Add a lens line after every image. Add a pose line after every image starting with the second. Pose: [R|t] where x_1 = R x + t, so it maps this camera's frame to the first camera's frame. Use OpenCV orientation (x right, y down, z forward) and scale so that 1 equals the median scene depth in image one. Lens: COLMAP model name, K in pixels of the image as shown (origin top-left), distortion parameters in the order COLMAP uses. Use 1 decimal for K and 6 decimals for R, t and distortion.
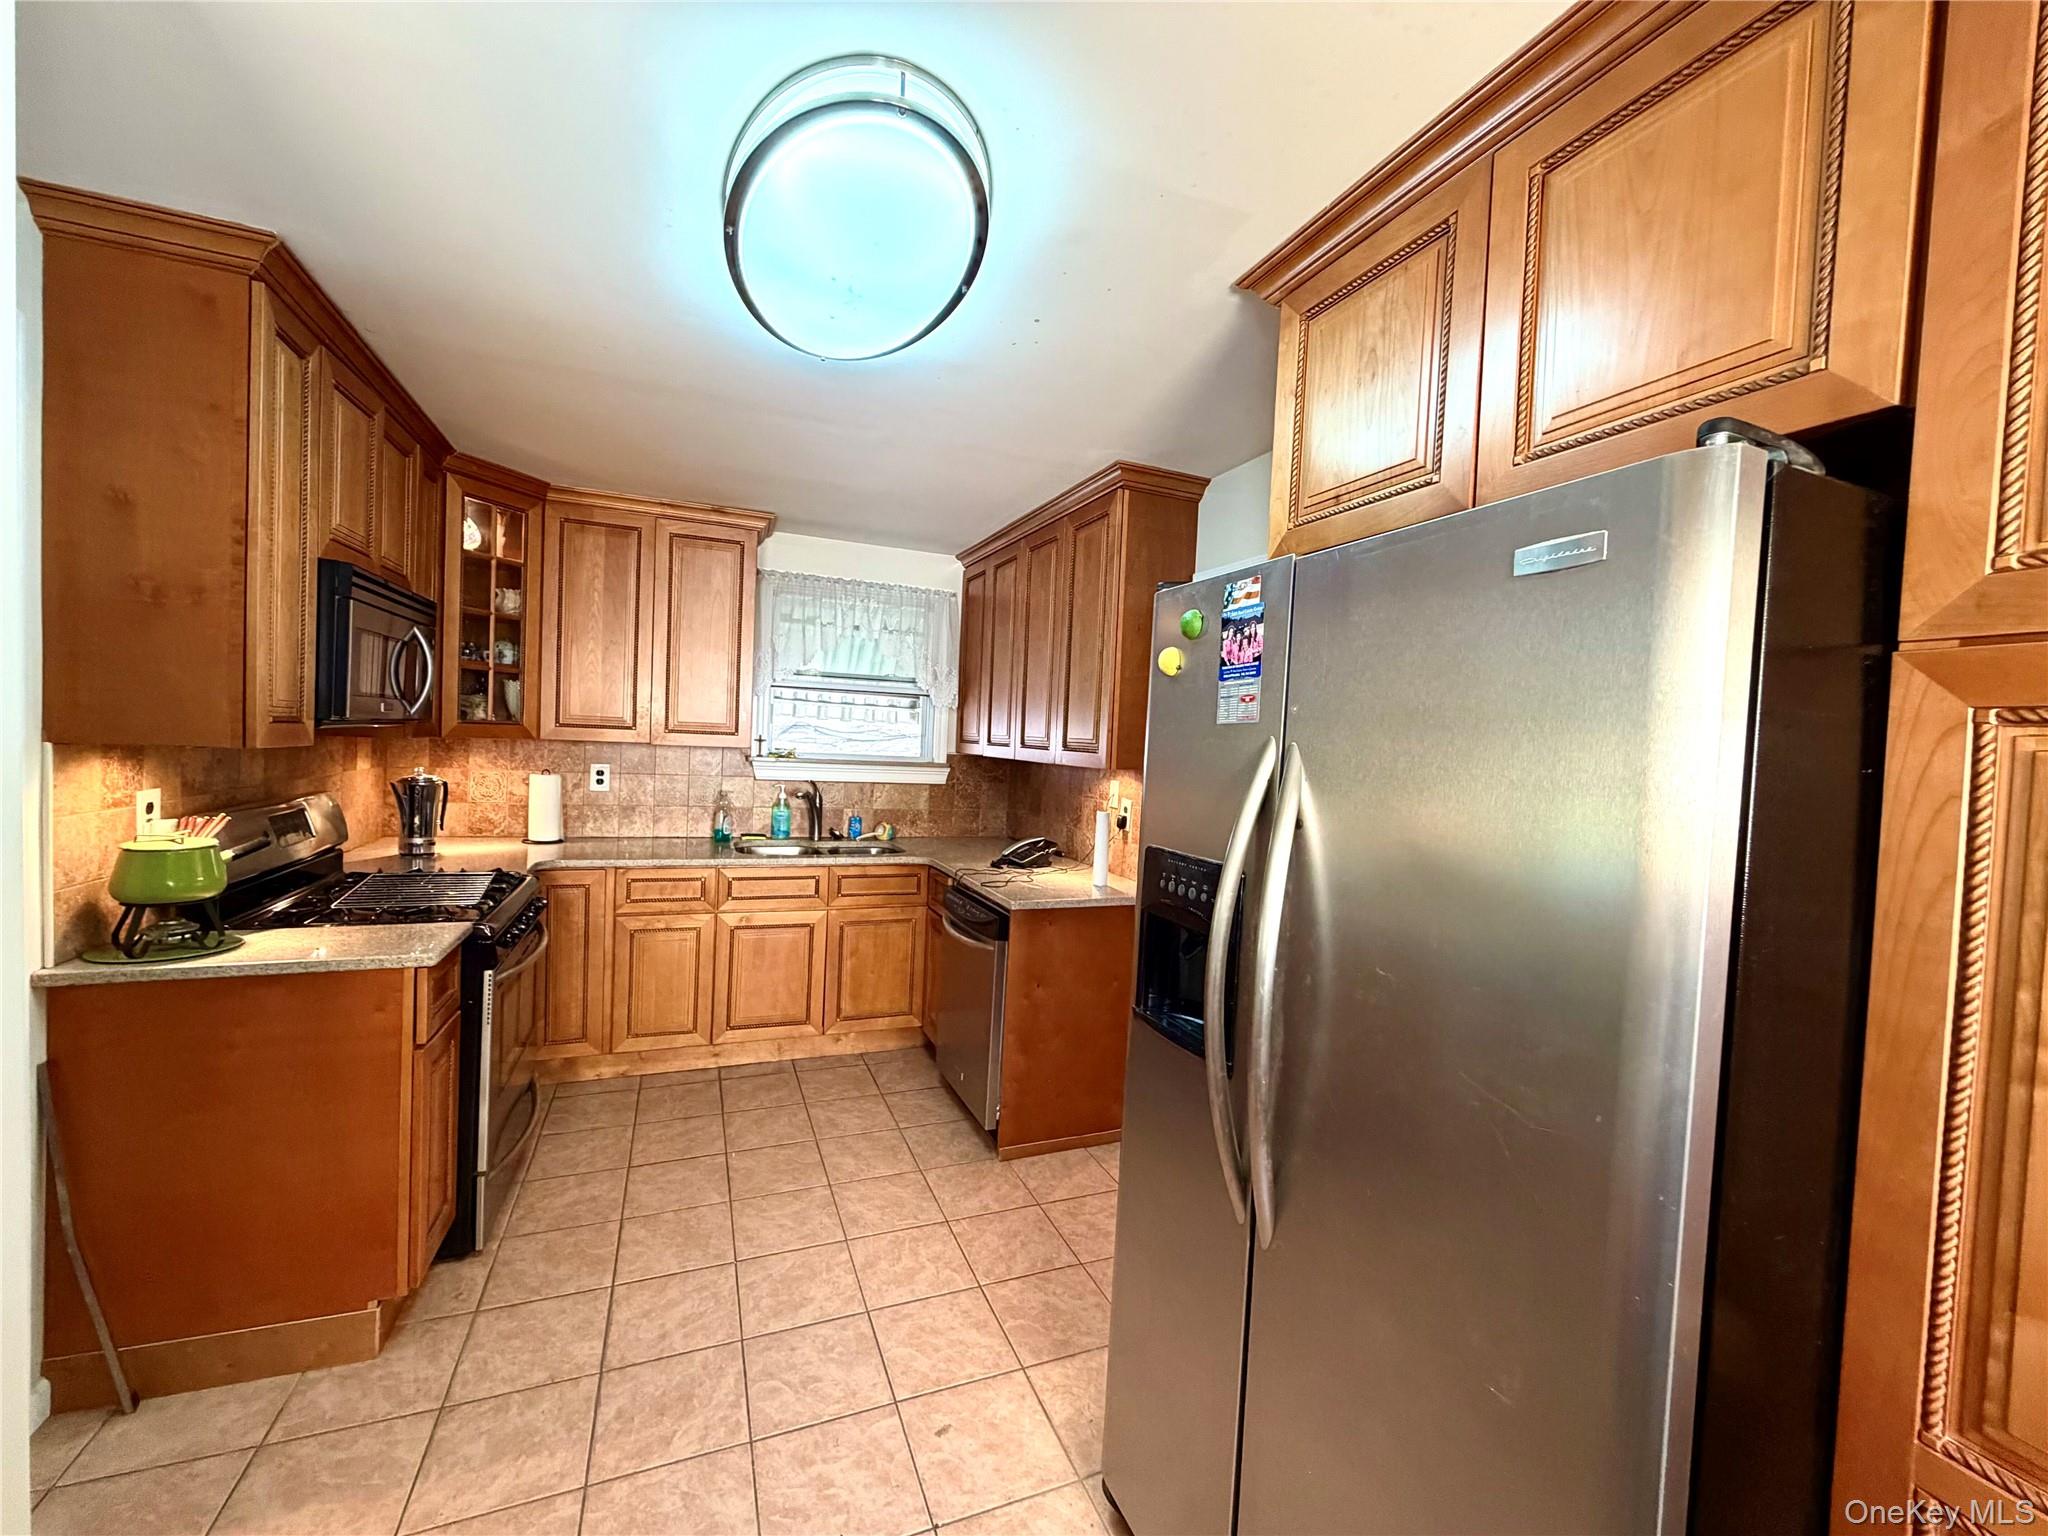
lens RADIAL K [[815.0, 0, 1016.2], [0, 815.0, 770.5], [0, 0, 1]] dist [-0.000359, -0.000311]
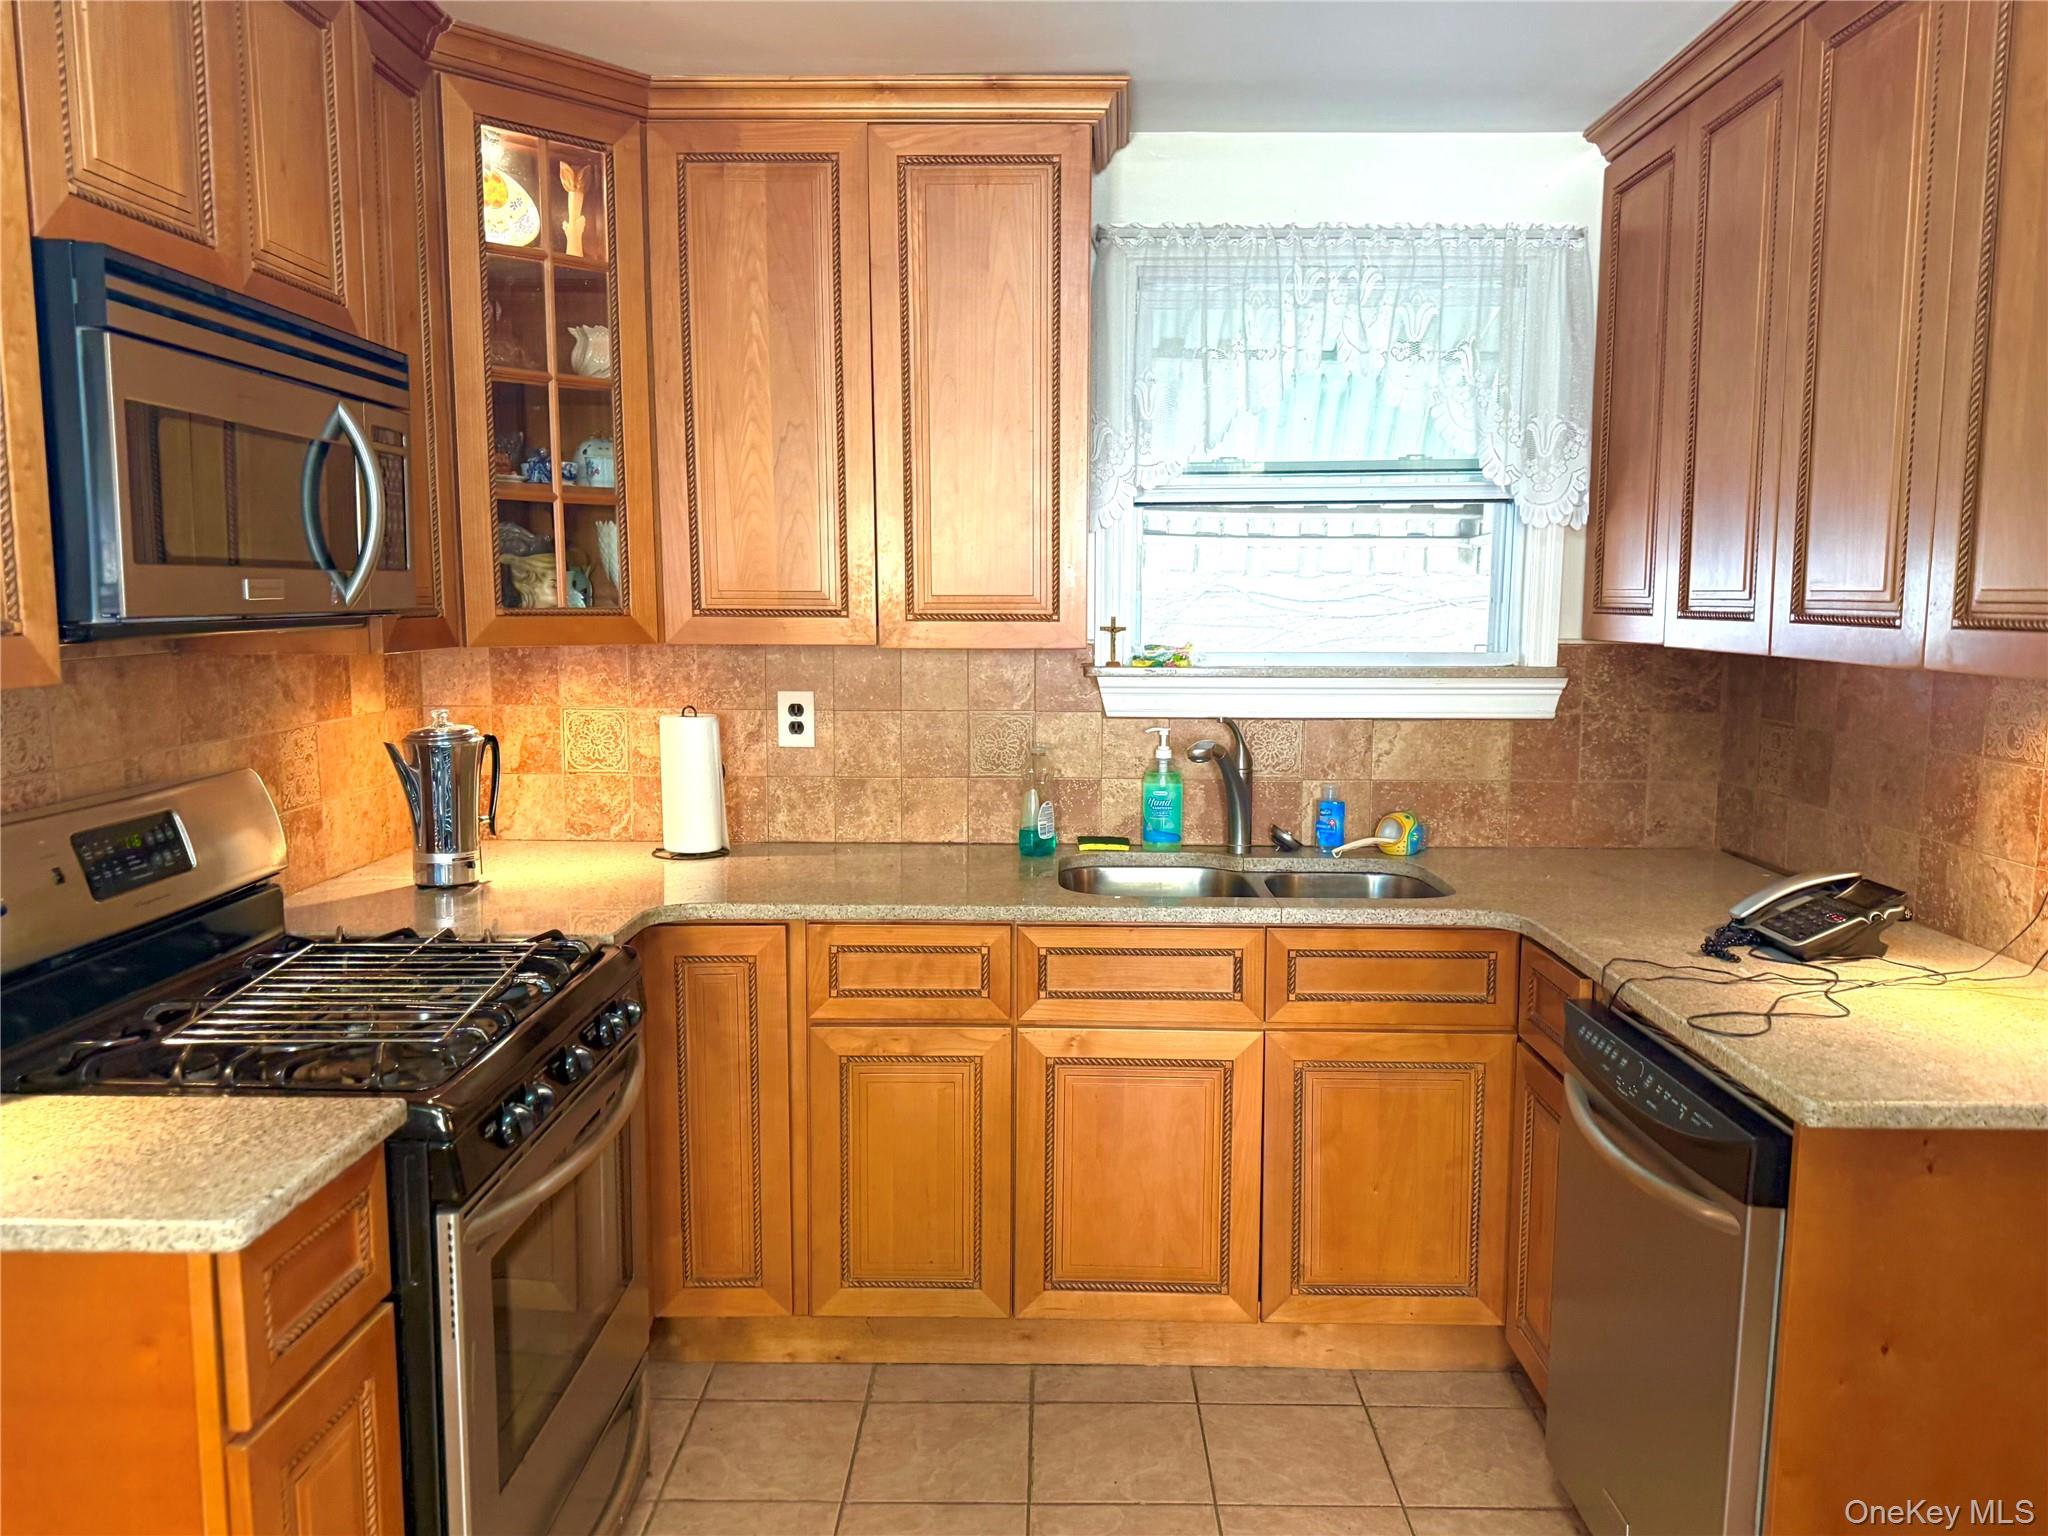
lens RADIAL K [[1476.5, 0, 1036.1], [0, 1476.5, 783.3], [0, 0, 1]] dist [0.130931, -0.223493]
pose [[0.922612, 0.004844, -0.385699, -0.045453], [0.024619, 0.997143, 0.071412, -0.012949], [0.384943, -0.075381, 0.919857, 0.260275]]
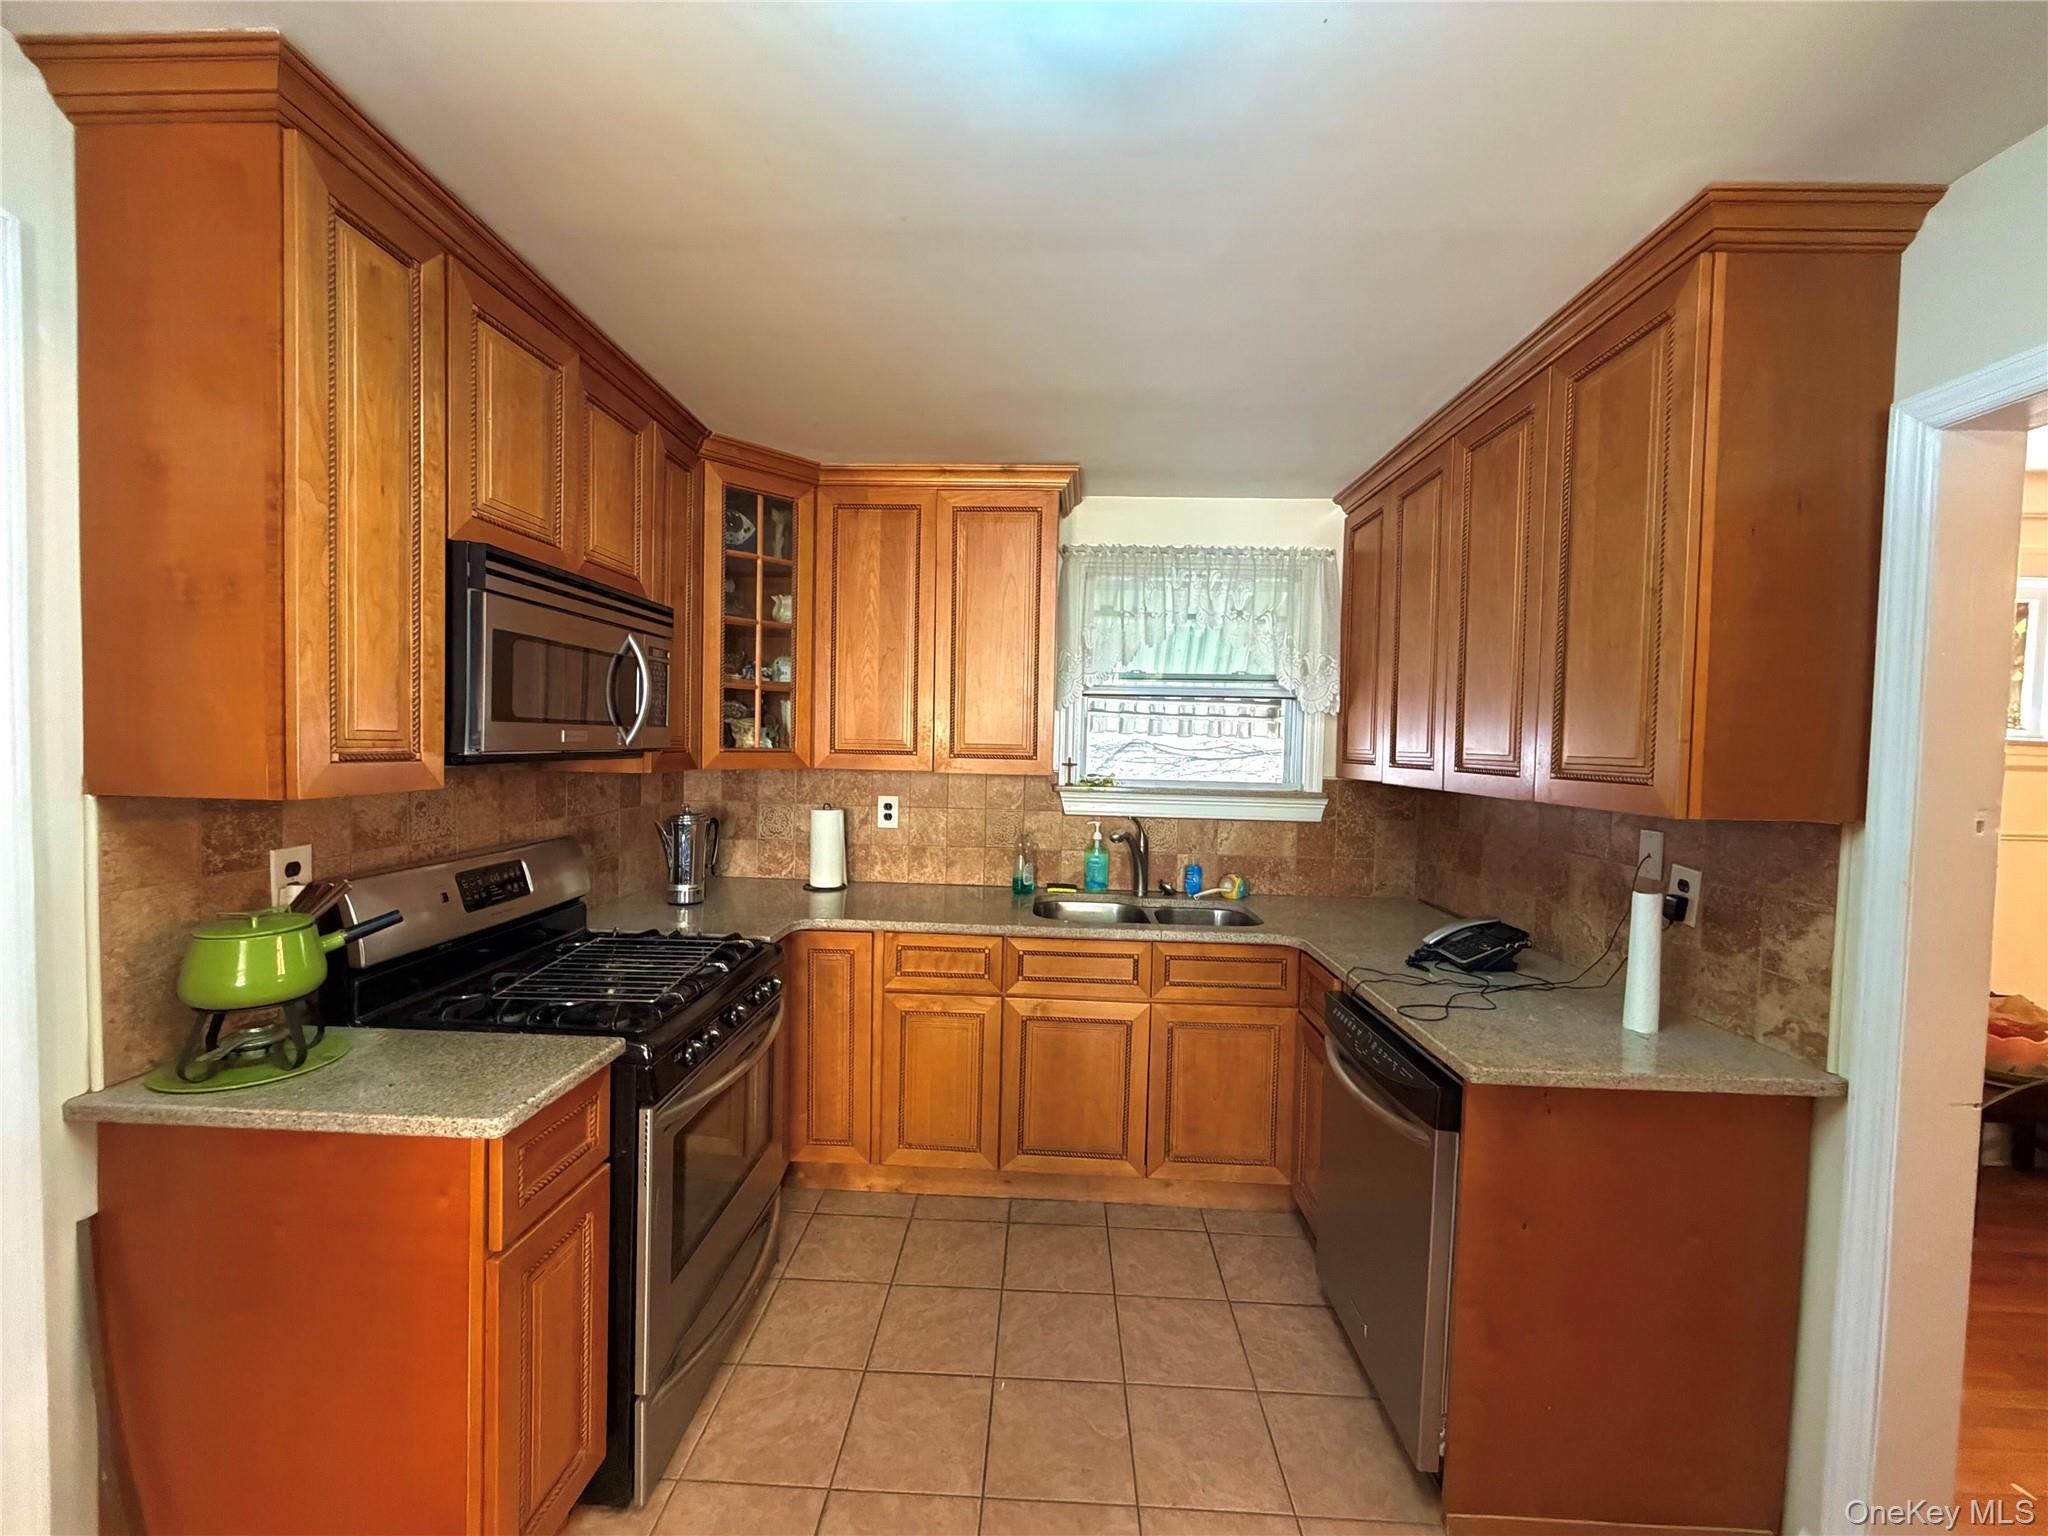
lens RADIAL K [[815.0, 0, 1016.2], [0, 815.0, 770.5], [0, 0, 1]] dist [-0.000359, -0.000311]
pose [[0.909440, -0.011170, -0.415684, -0.040111], [0.003179, 0.999797, -0.019909, -0.017827], [0.415822, 0.016784, 0.909291, 0.299673]]
